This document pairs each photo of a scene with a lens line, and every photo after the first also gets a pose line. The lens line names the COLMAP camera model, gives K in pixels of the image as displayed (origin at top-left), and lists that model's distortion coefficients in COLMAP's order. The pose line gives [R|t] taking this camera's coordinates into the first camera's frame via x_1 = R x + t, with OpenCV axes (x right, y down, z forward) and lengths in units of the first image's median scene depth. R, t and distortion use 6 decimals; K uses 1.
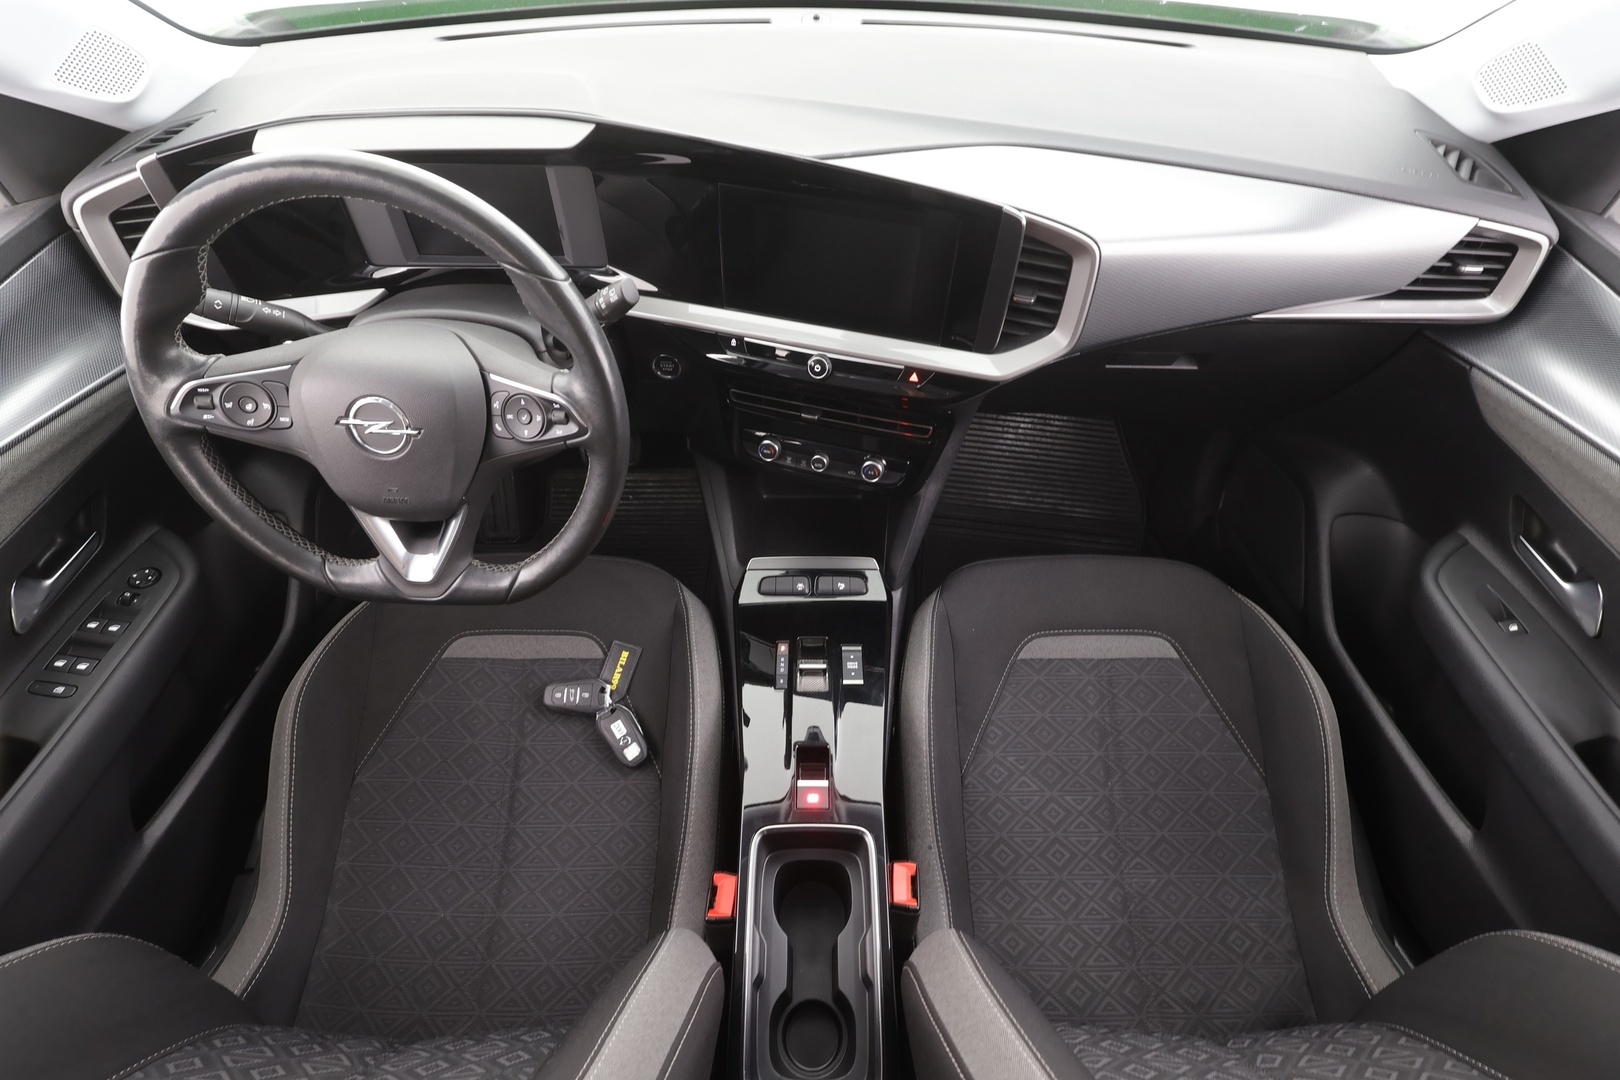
lens RADIAL K [[738.0, 0, 810.0], [0, 738.0, 540.0], [0, 0, 1]] dist [0.001077, 0.000711]
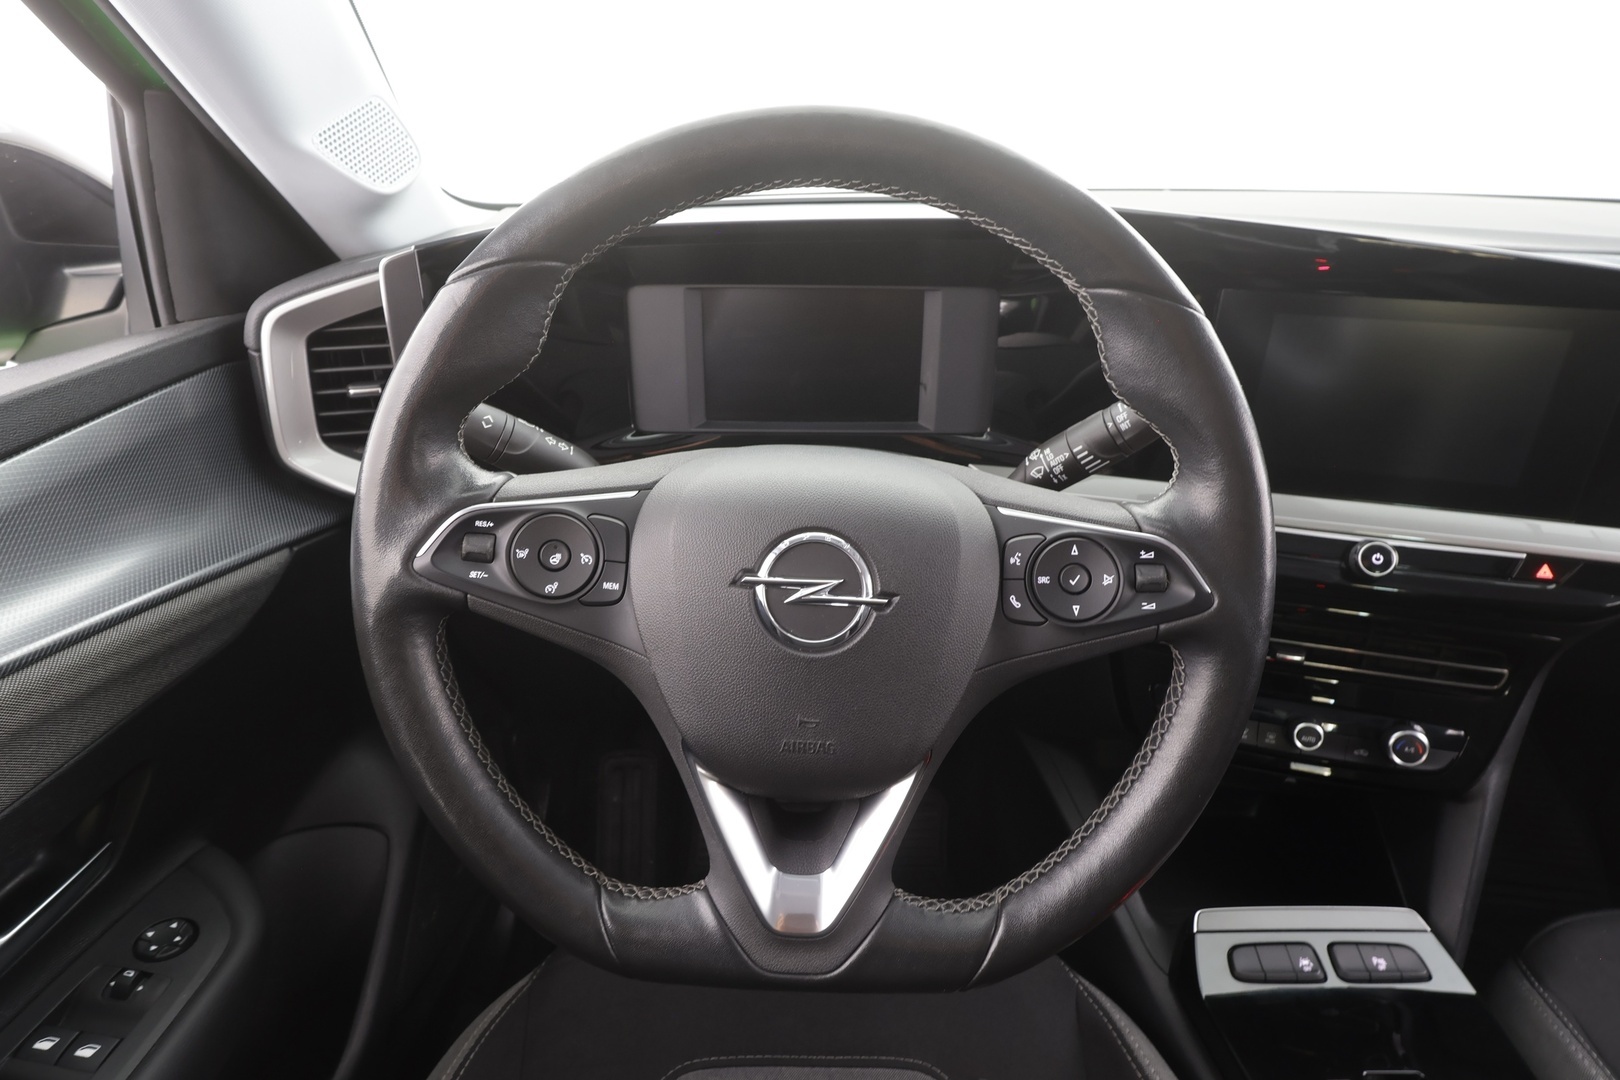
lens RADIAL K [[844.3, 0, 814.3], [0, 844.3, 553.1], [0, 0, 1]] dist [-0.001201, 0.001648]
pose [[0.999998, -0.001950, -0.000796, -0.504631], [0.001454, 0.912574, -0.408910, 0.053151], [0.001523, 0.408908, 0.912574, 0.397008]]
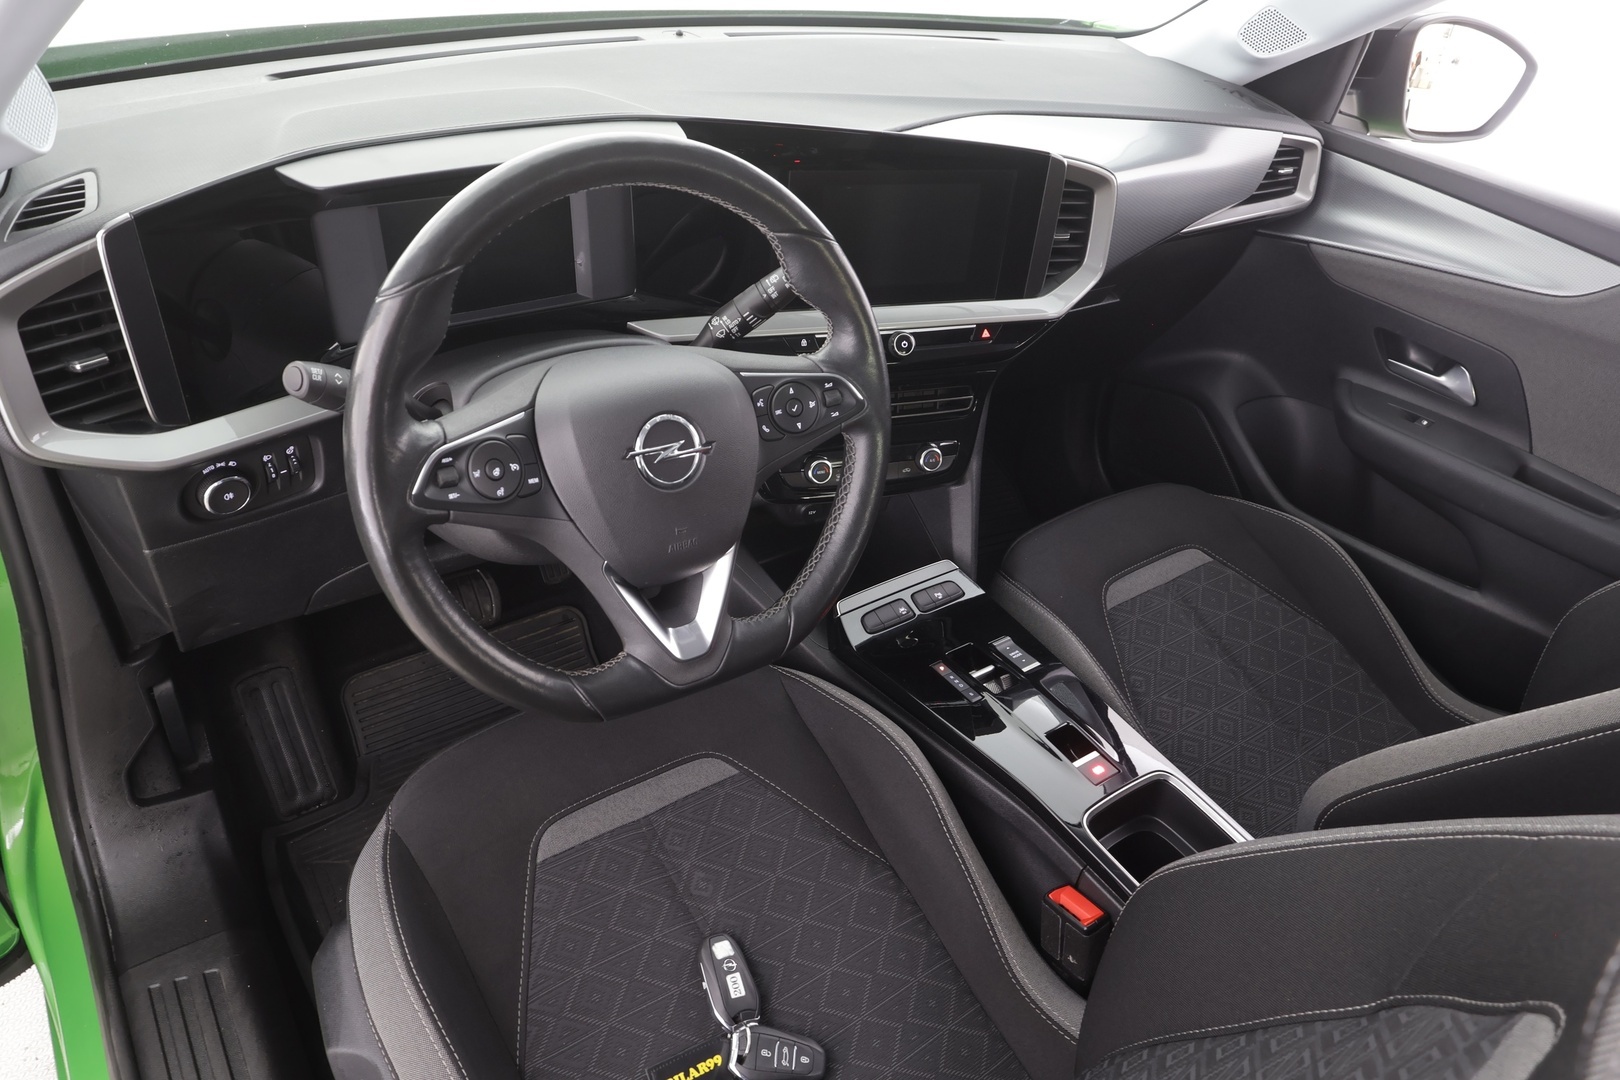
lens RADIAL K [[1051.1, 0, 795.4], [0, 1051.1, 549.4], [0, 0, 1]] dist [0.008122, 0.001106]
pose [[0.822069, -0.283970, 0.493521, -0.929703], [0.381639, 0.918043, -0.107465, 0.108423], [-0.422557, 0.276691, 0.863069, -0.028621]]
